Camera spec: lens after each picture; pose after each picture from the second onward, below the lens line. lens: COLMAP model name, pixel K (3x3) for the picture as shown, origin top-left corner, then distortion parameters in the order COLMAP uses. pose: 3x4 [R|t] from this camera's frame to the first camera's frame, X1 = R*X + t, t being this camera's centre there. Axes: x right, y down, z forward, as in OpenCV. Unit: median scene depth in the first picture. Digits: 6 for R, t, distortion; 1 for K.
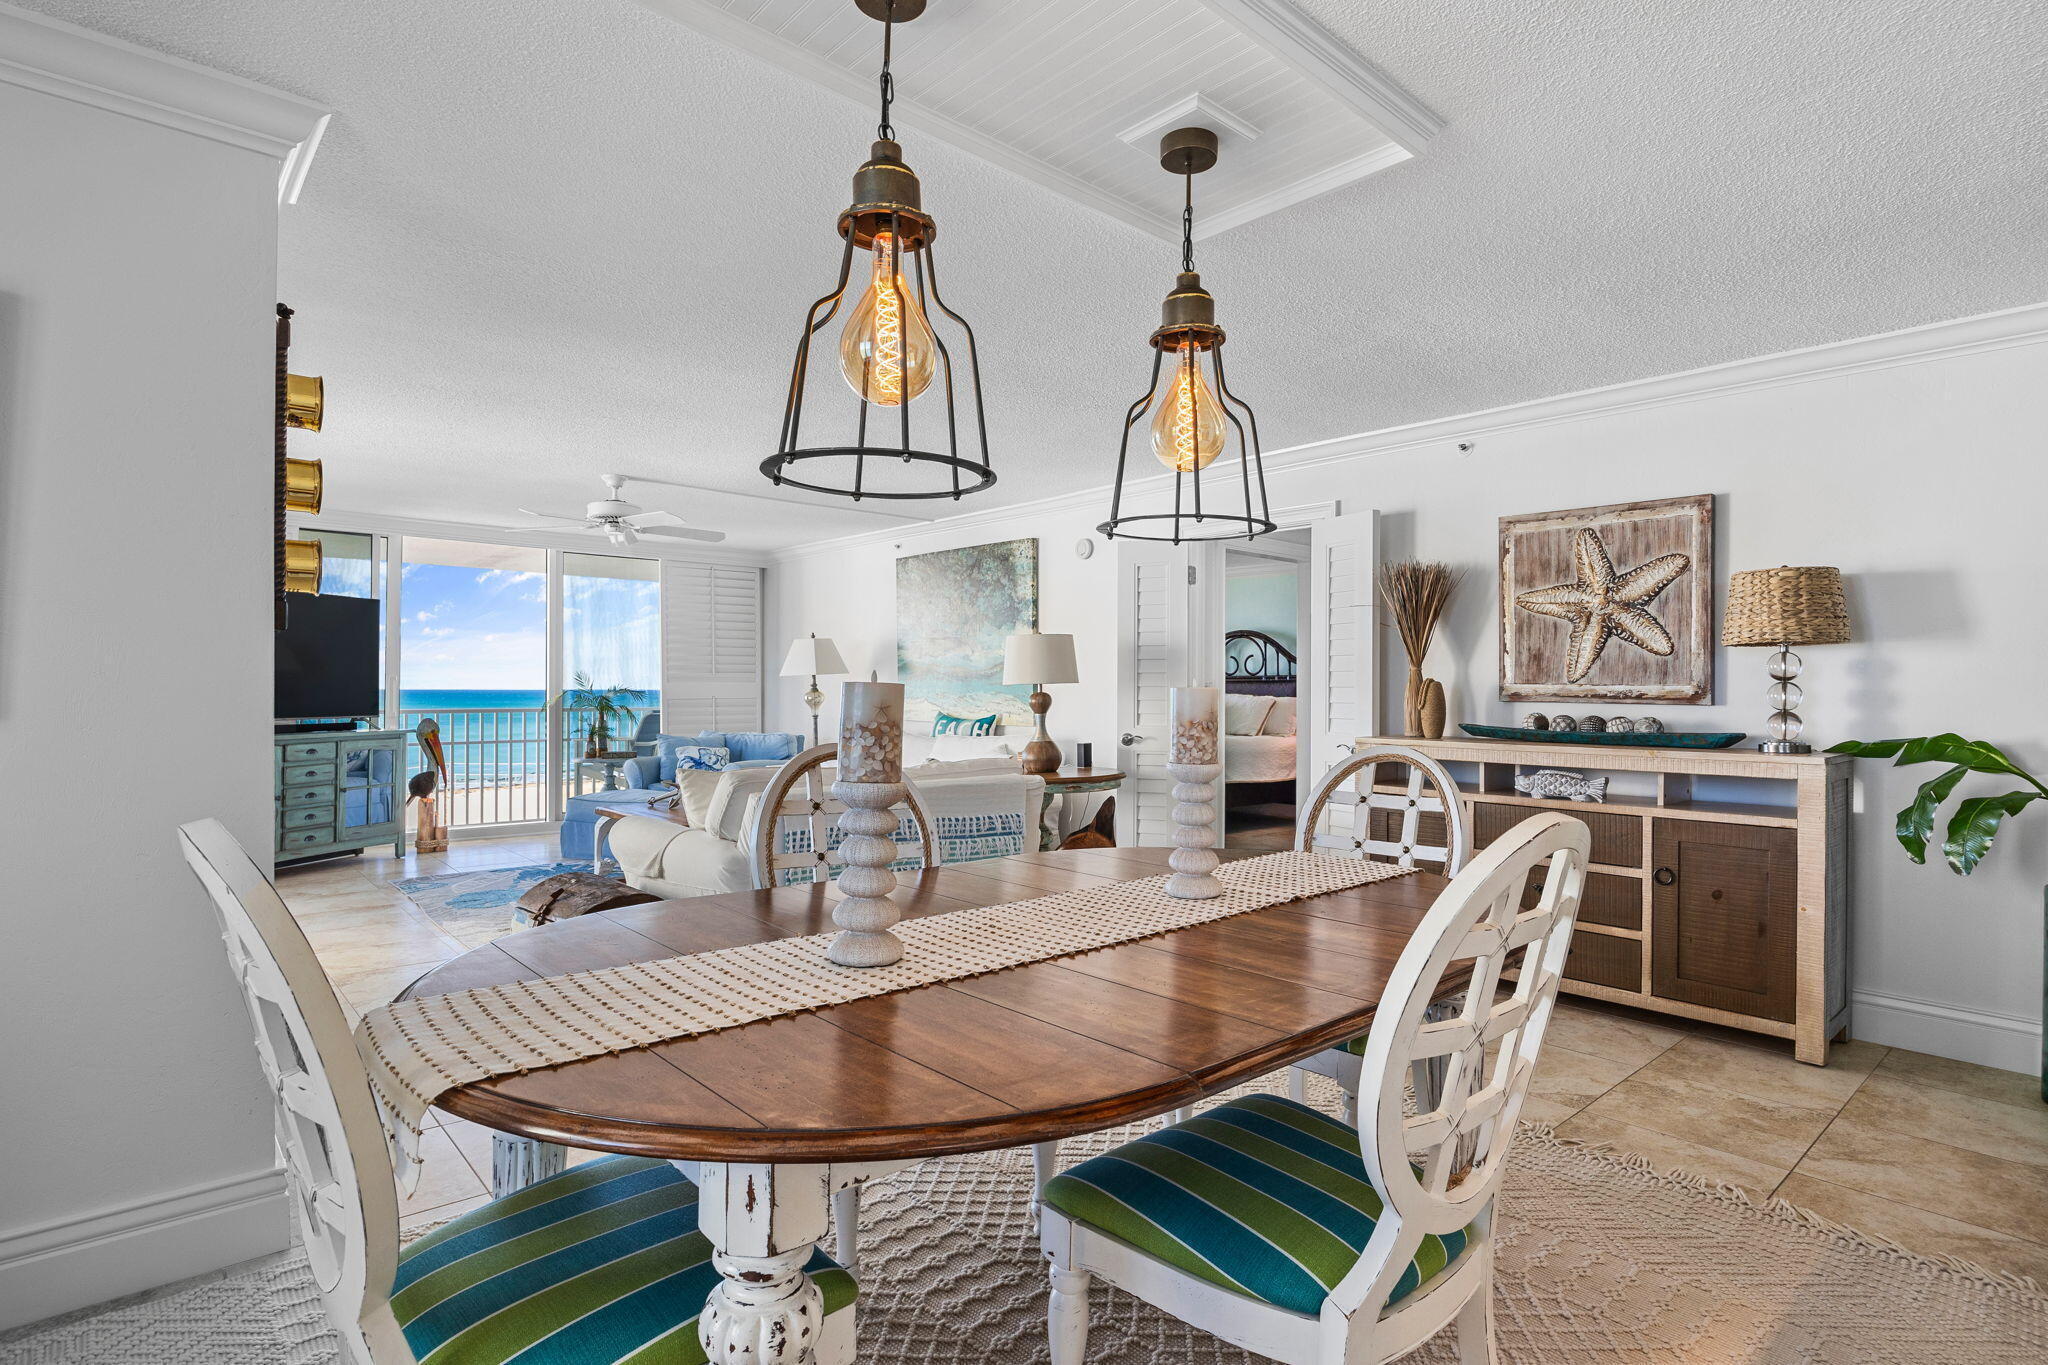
lens RADIAL K [[1017.8, 0, 1019.7], [0, 1017.8, 687.3], [0, 0, 1]] dist [-0.001406, -0.000416]
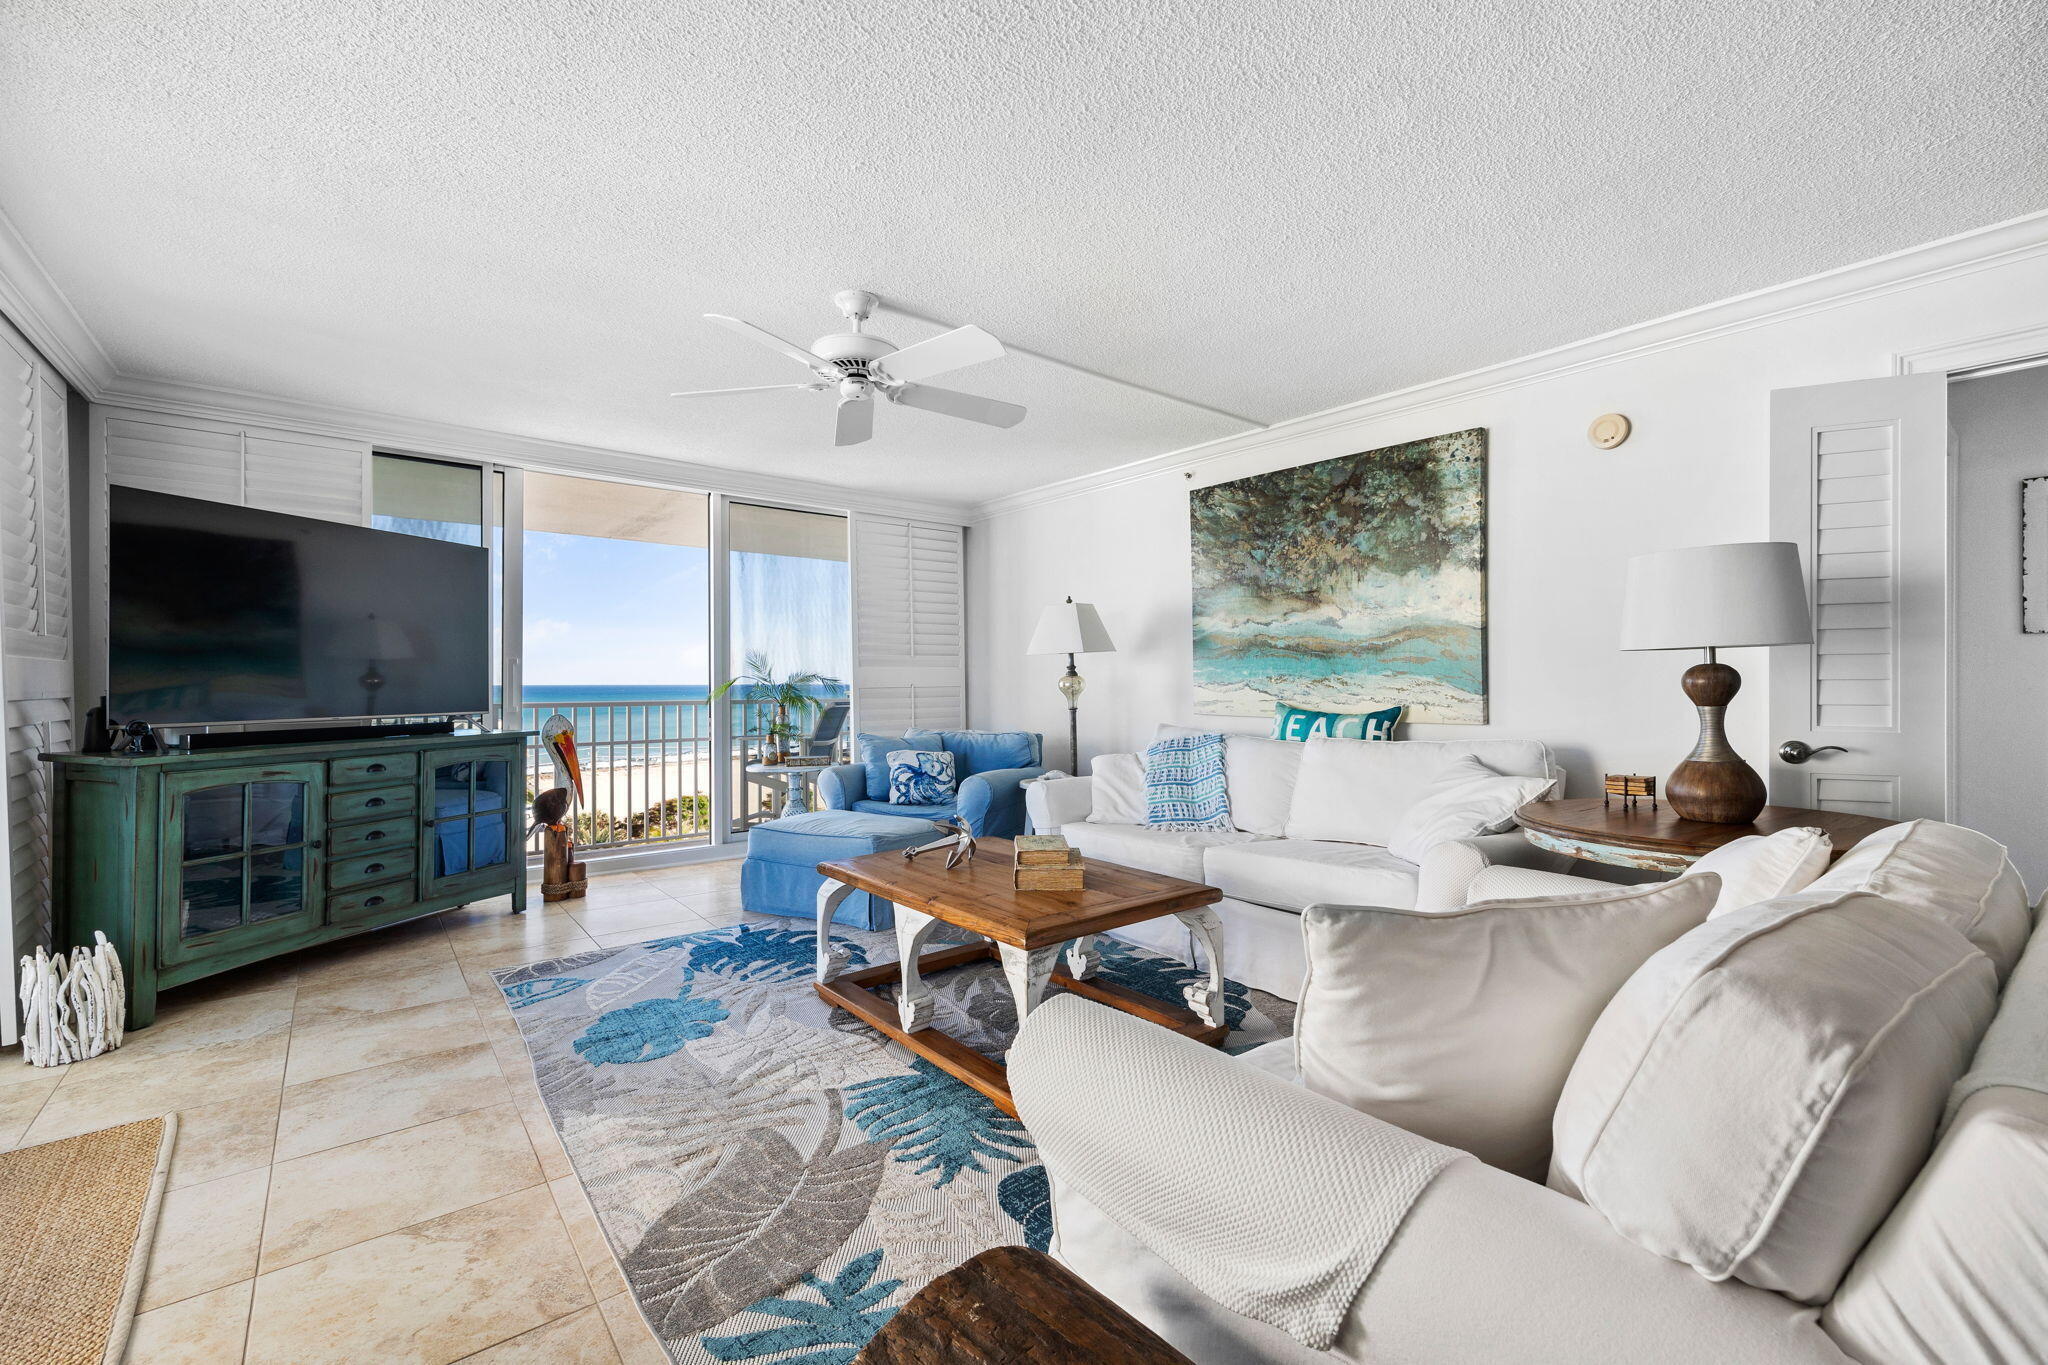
lens RADIAL K [[849.6, 0, 1030.2], [0, 849.6, 682.0], [0, 0, 1]] dist [0.005129, 0.000257]
pose [[0.999045, -0.005694, -0.043312, -0.245677], [0.005742, 0.999983, 0.000987, 0.009573], [0.043306, -0.001235, 0.999061, 0.458202]]
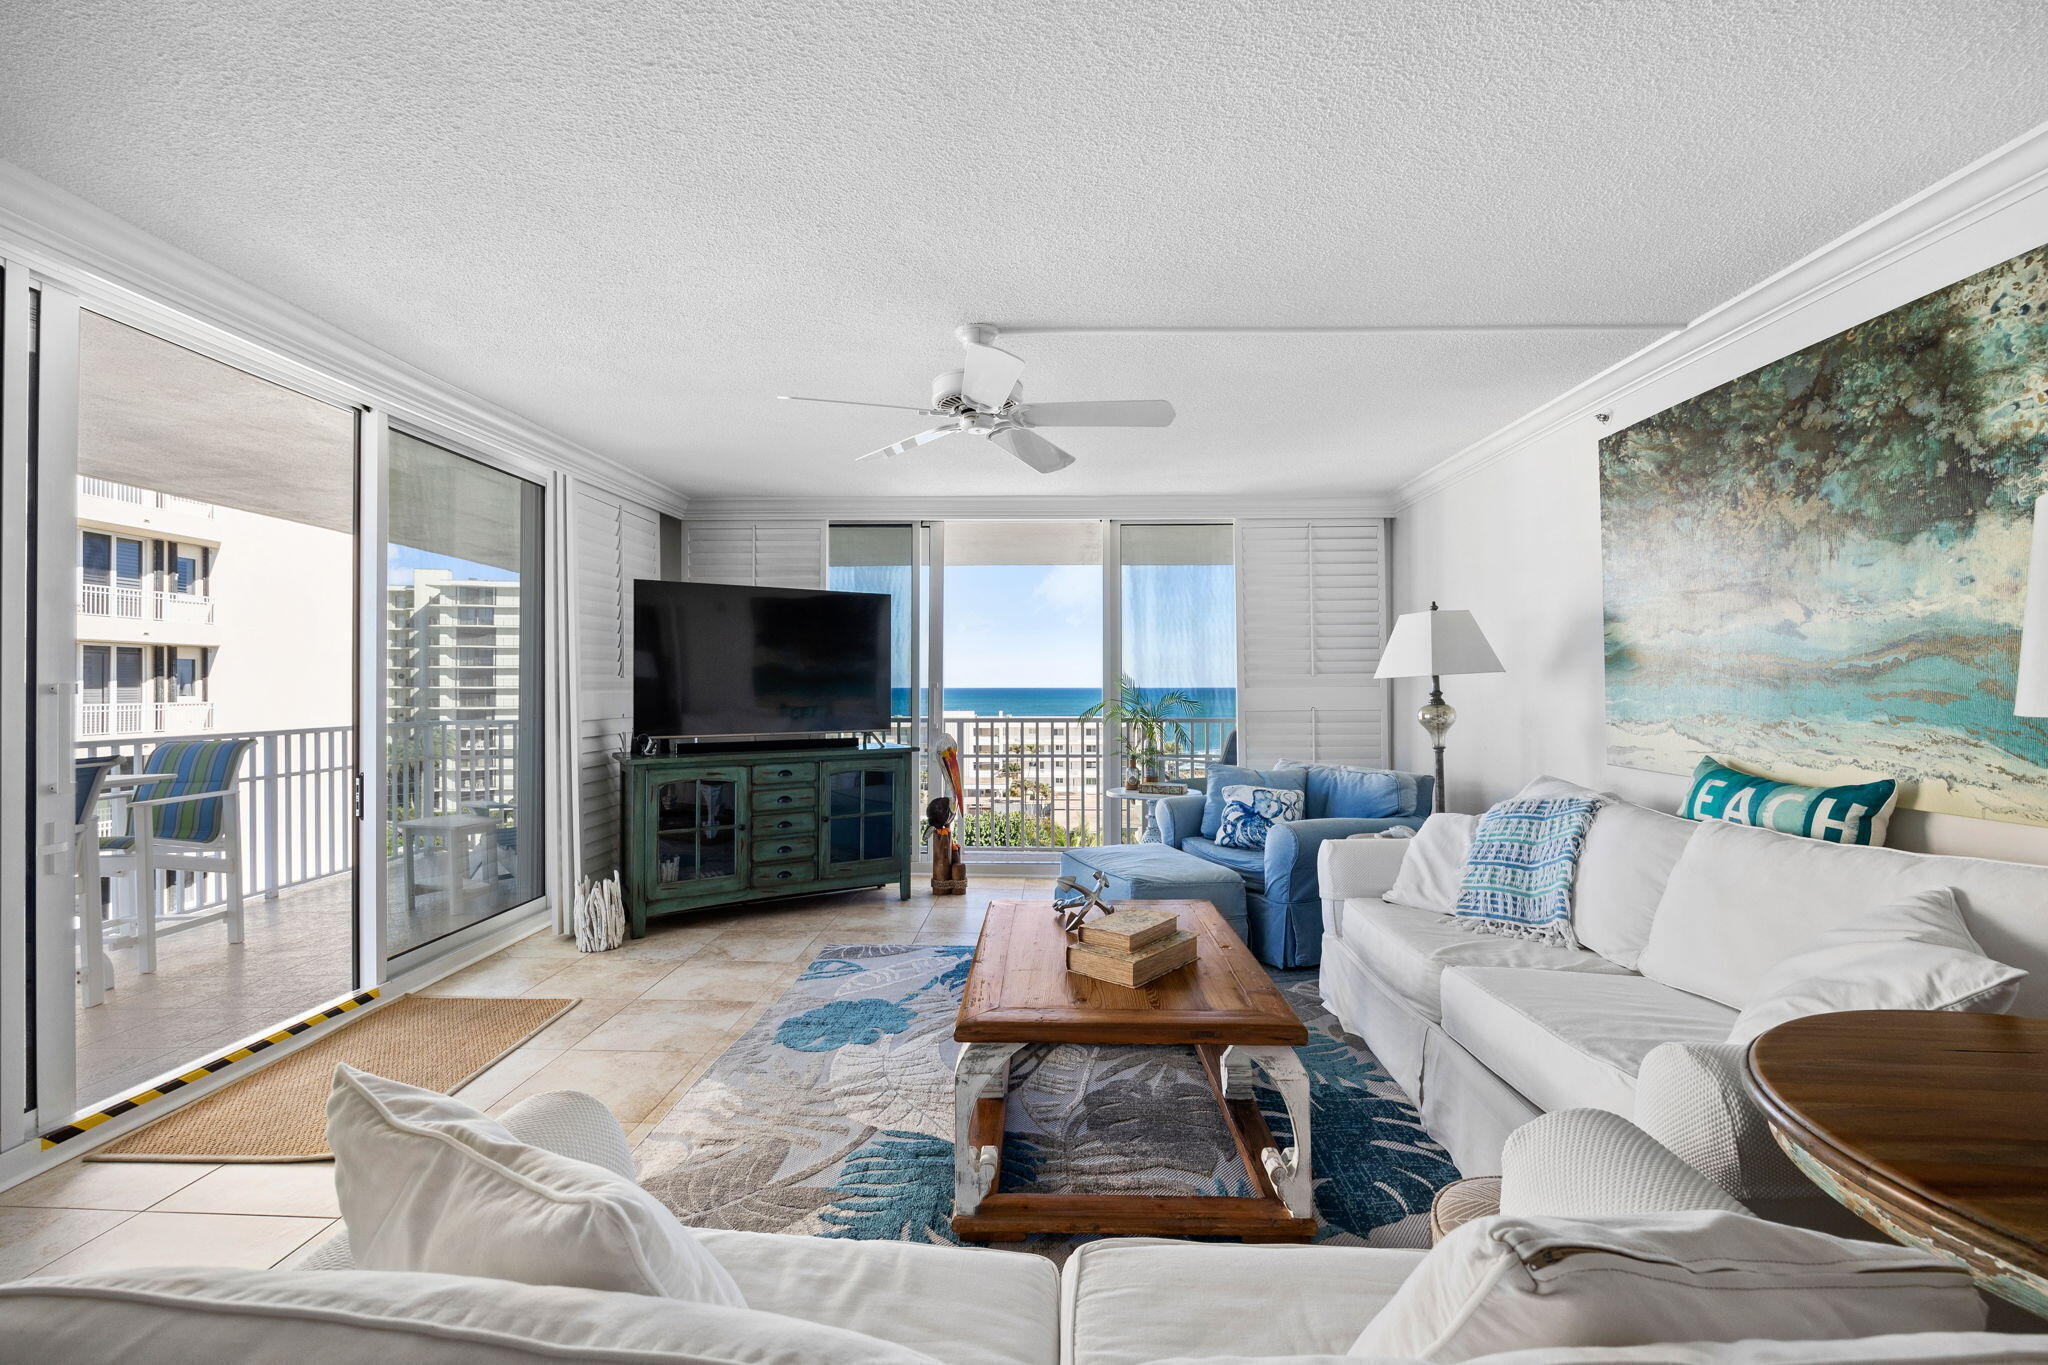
lens RADIAL K [[883.9, 0, 1034.0], [0, 883.9, 684.3], [0, 0, 1]] dist [-0.013937, 0.000001]
pose [[0.732709, -0.005449, -0.680520, -0.037891], [0.003968, 0.999985, -0.003735, -0.007562], [0.680531, 0.000037, 0.732720, 0.581921]]
